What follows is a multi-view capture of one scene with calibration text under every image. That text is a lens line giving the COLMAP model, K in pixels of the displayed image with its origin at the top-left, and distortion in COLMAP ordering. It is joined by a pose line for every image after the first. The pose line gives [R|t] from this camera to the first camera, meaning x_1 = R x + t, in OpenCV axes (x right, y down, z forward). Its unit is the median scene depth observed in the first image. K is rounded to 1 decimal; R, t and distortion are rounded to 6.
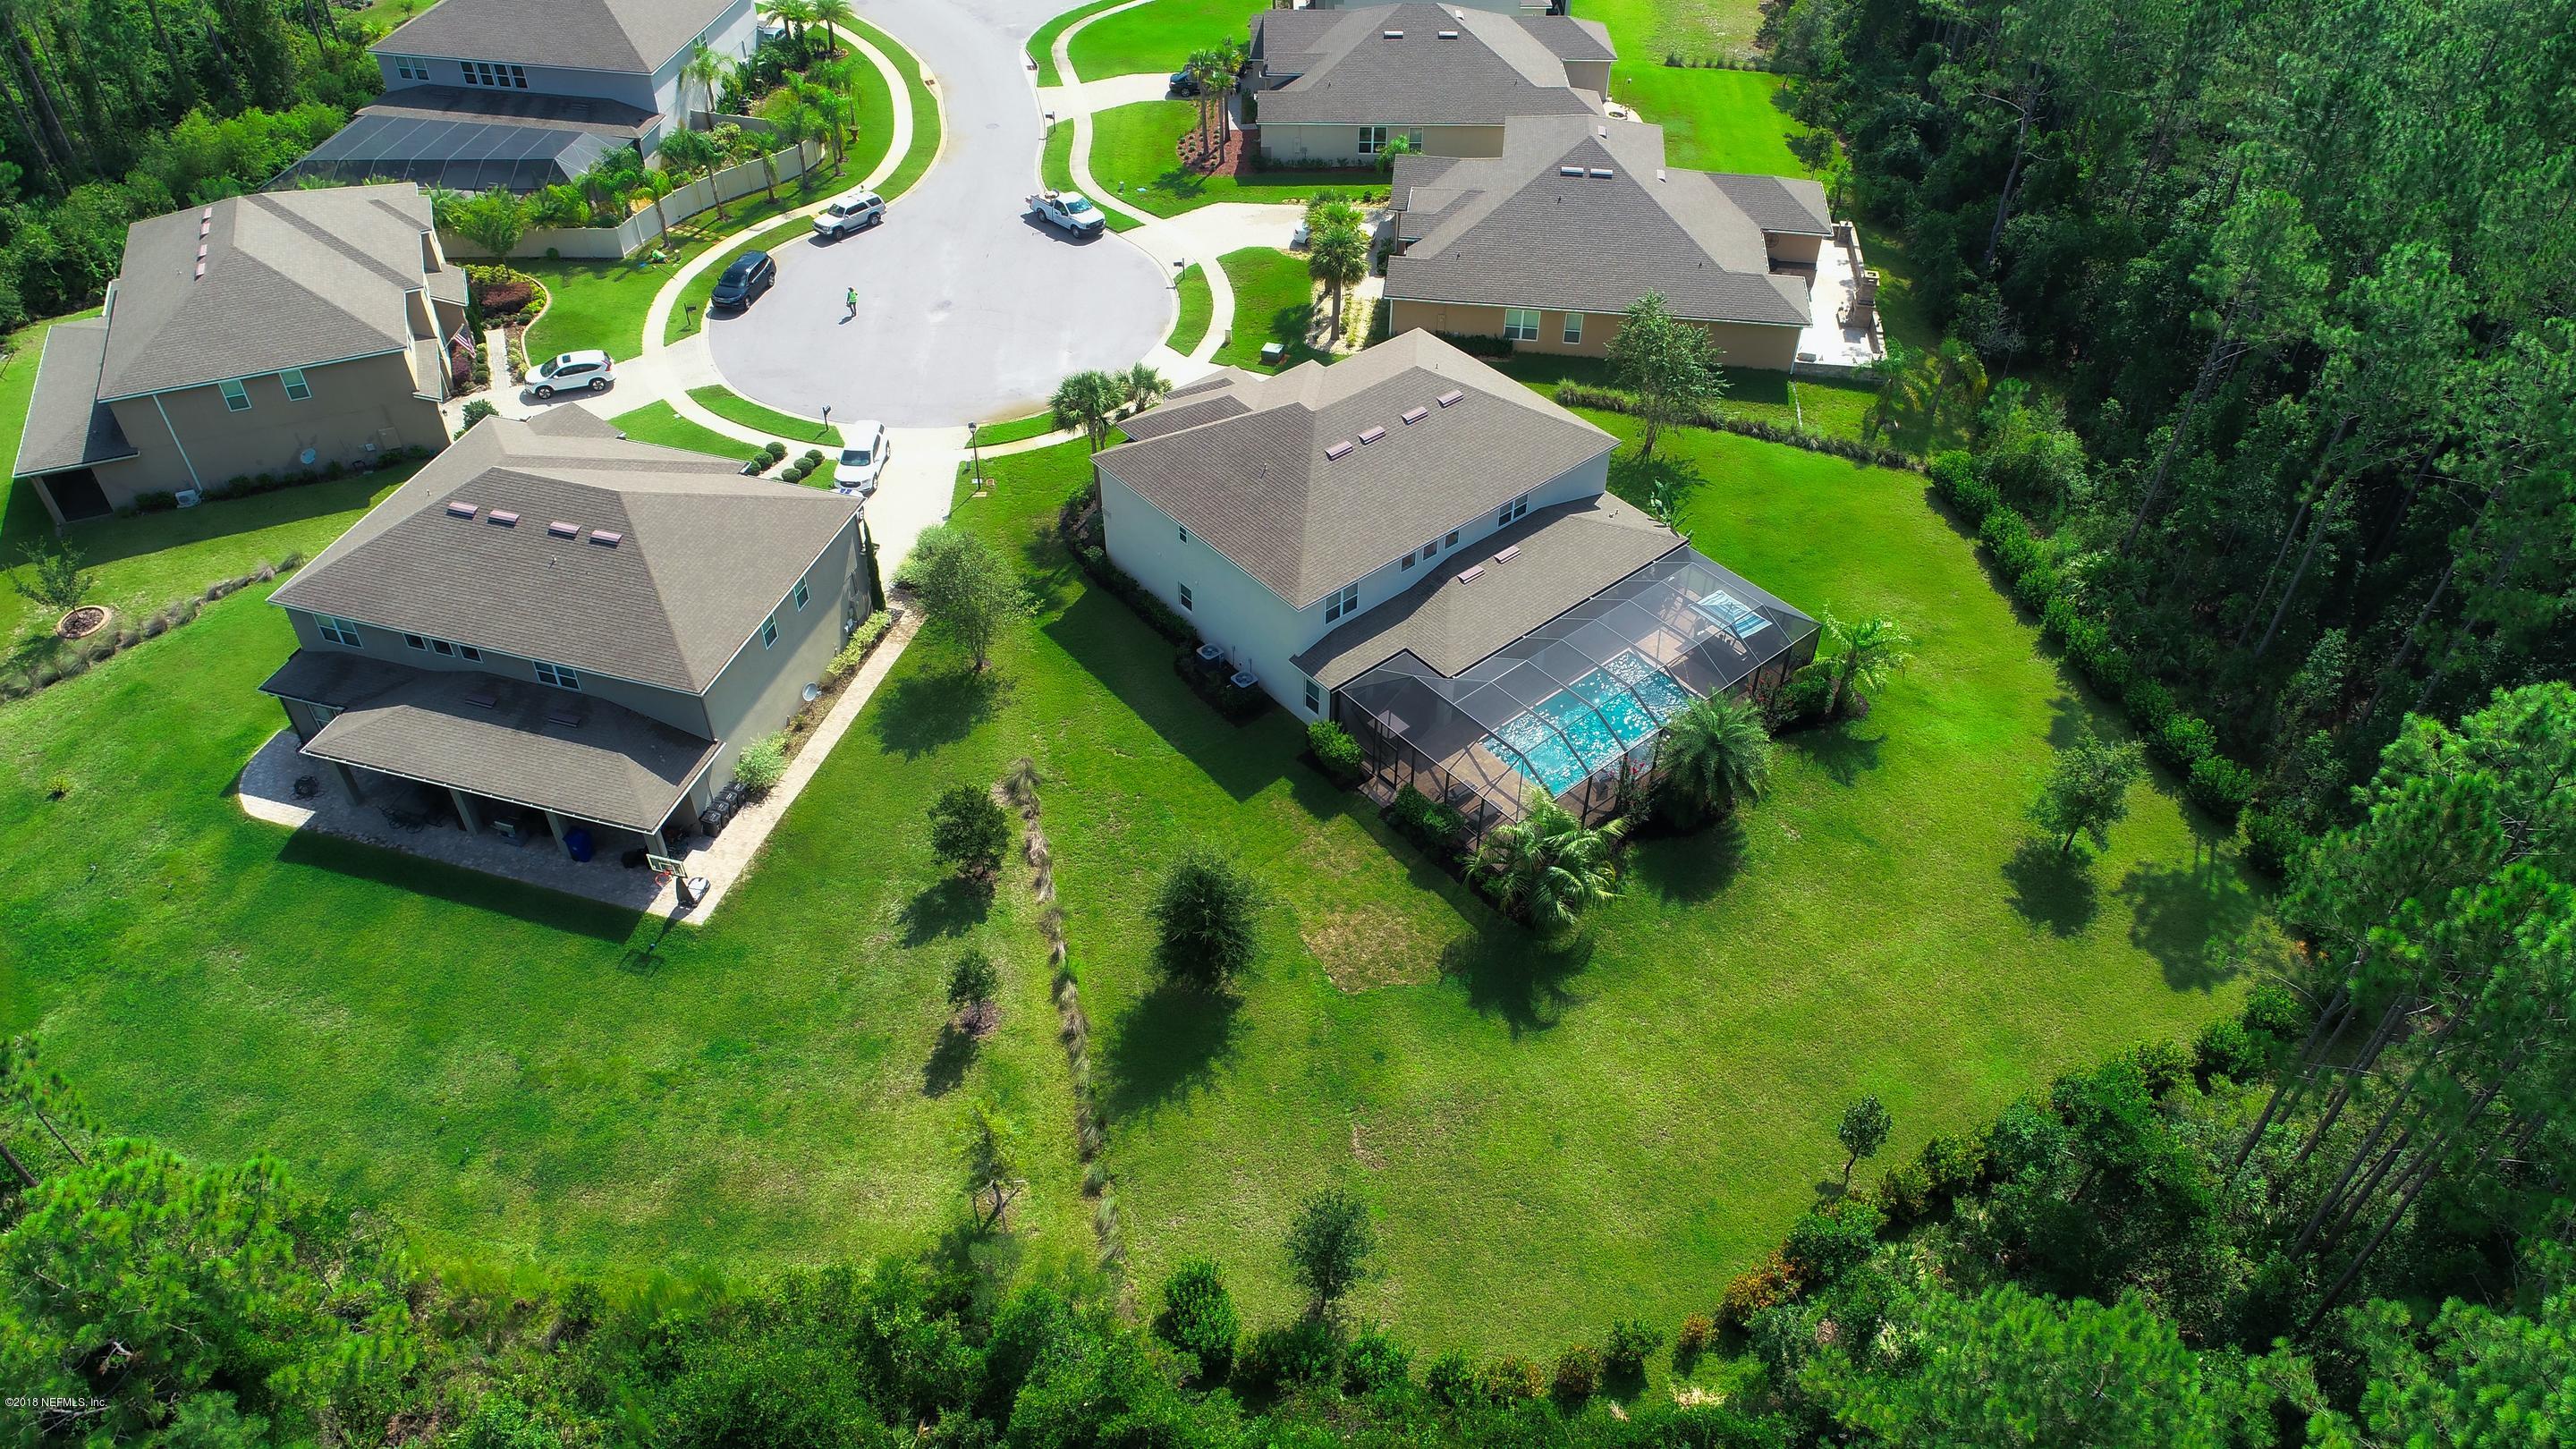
lens RADIAL K [[1732.5, 0, 1288.0], [0, 1732.5, 724.5], [0, 0, 1]] dist [0.000242, -0.002373]
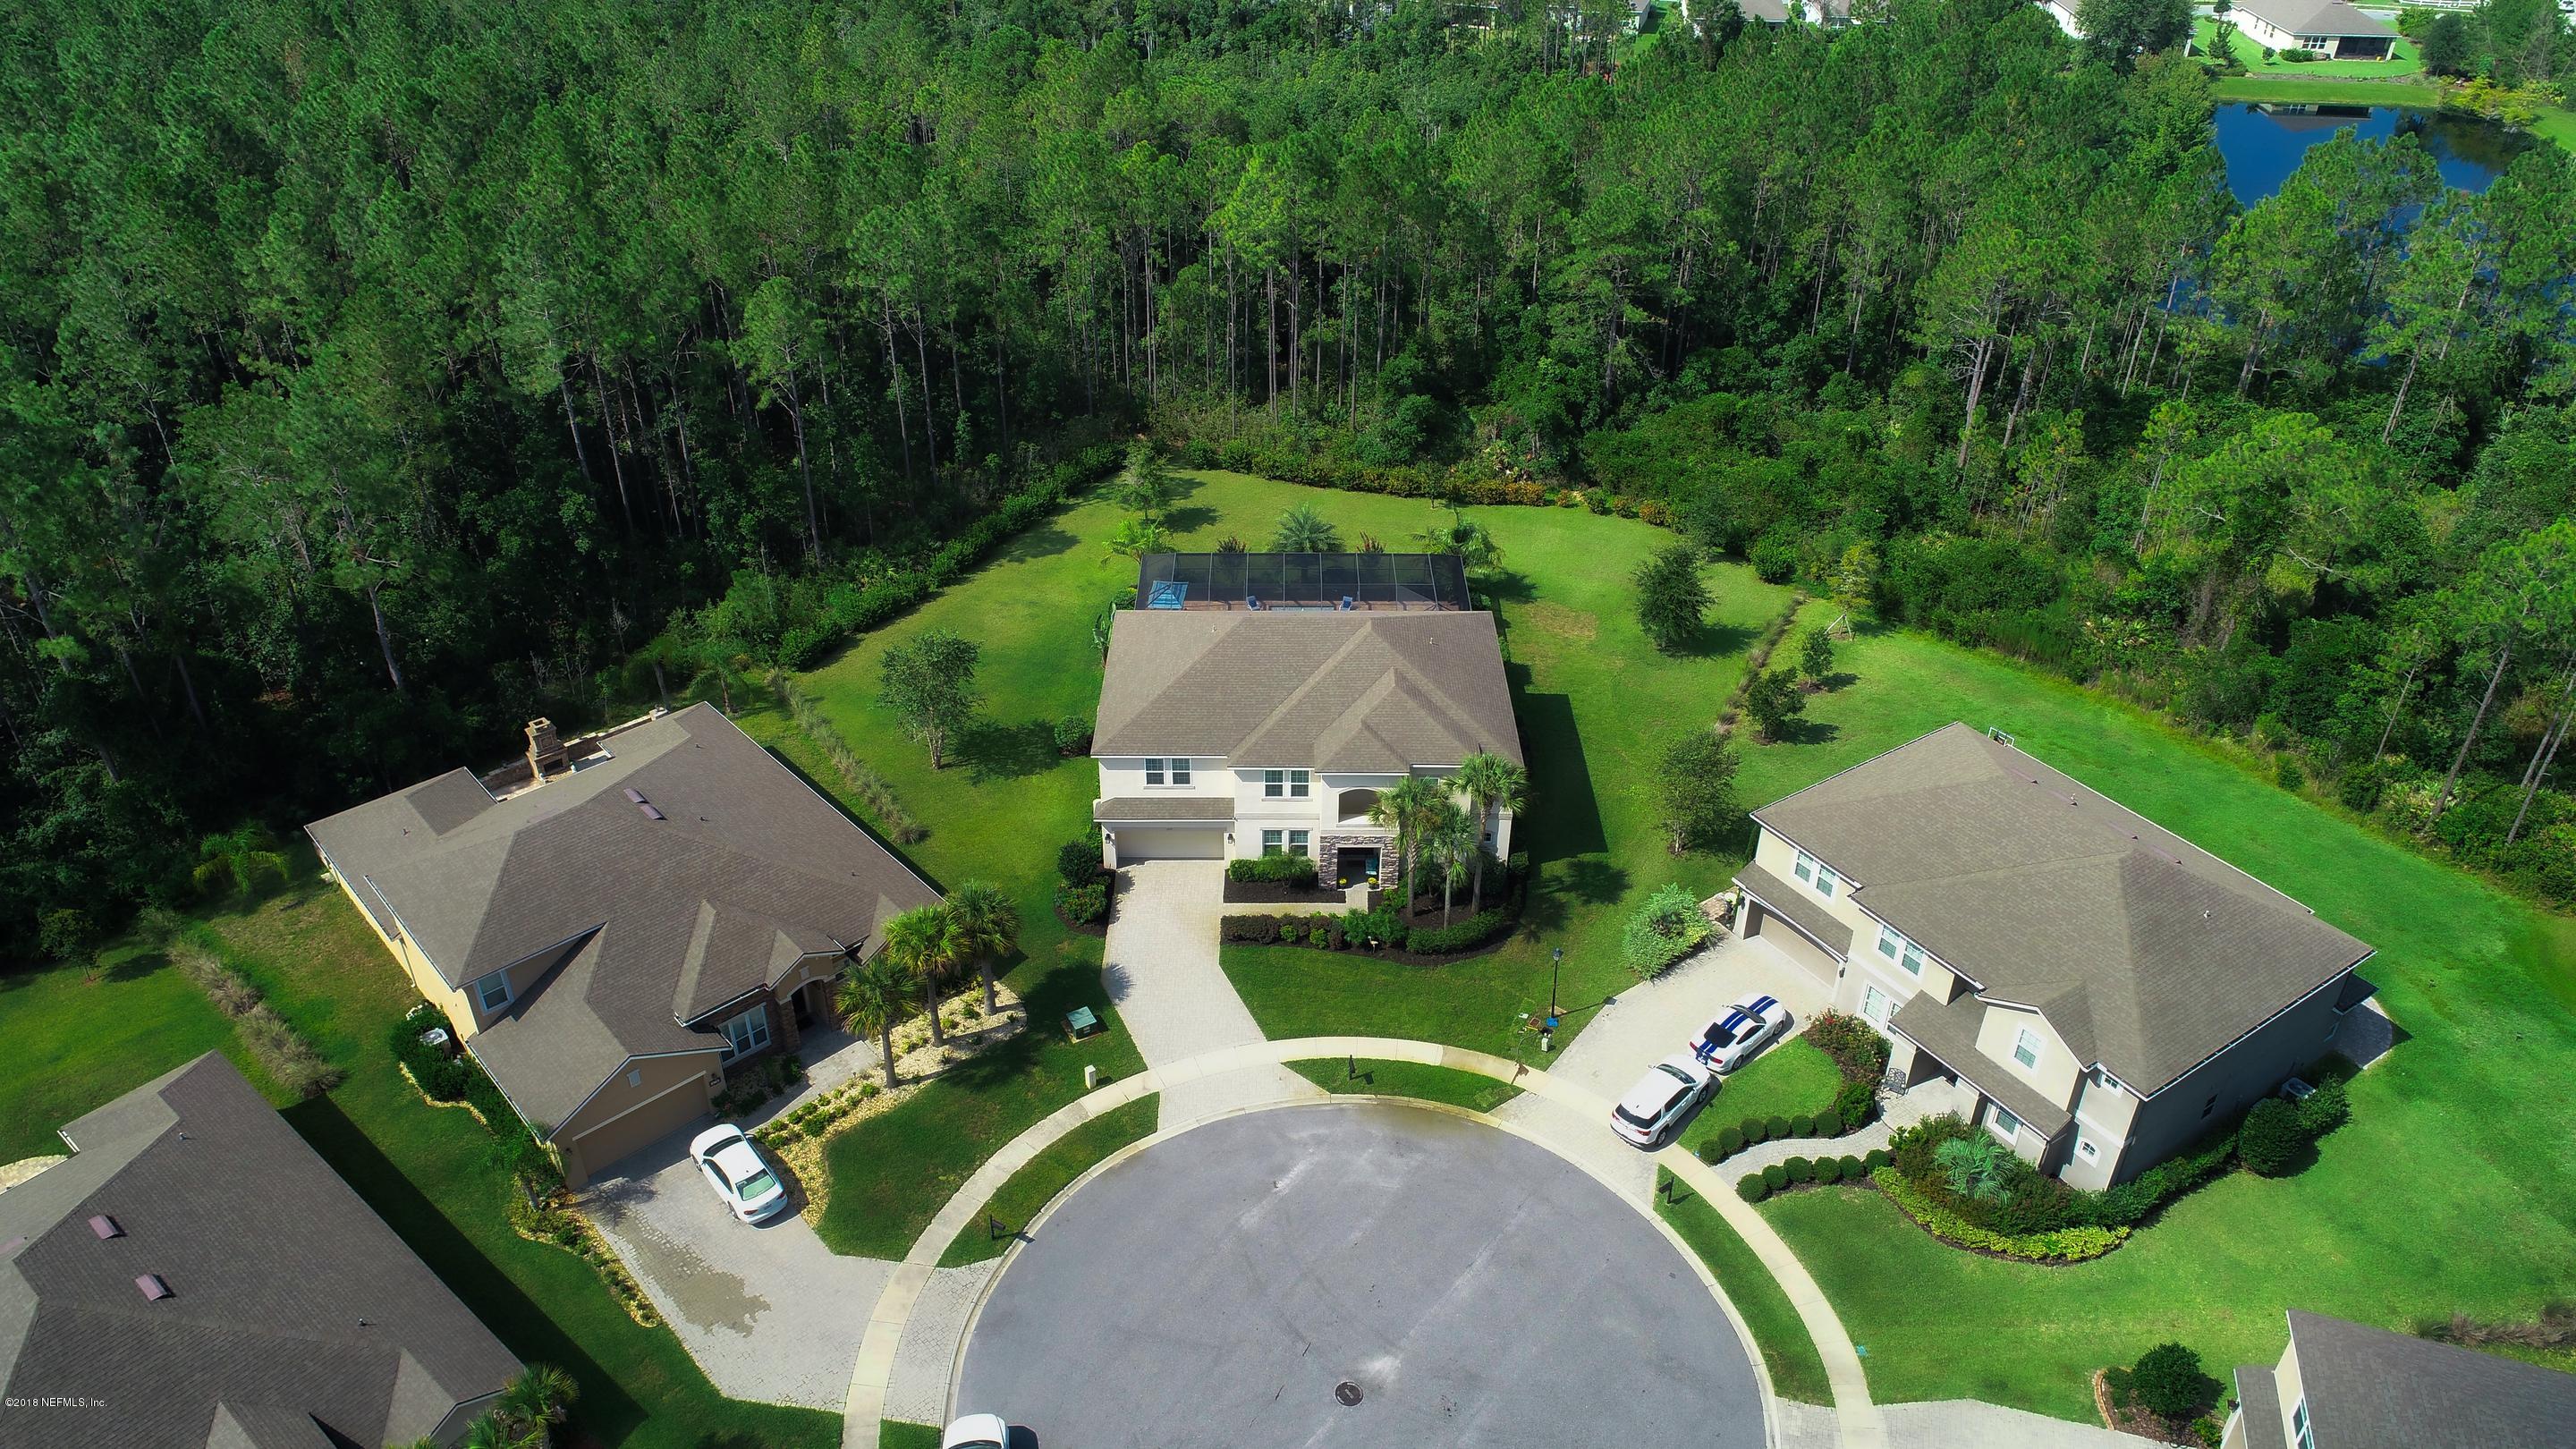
lens RADIAL K [[1732.5, 0, 1288.0], [0, 1732.5, 724.5], [0, 0, 1]] dist [0.000242, -0.002373]
pose [[-0.763588, -0.355819, 0.538820, -0.490603], [0.424182, 0.352727, 0.834058, -0.957510], [-0.486830, 0.865434, -0.118406, 1.058765]]
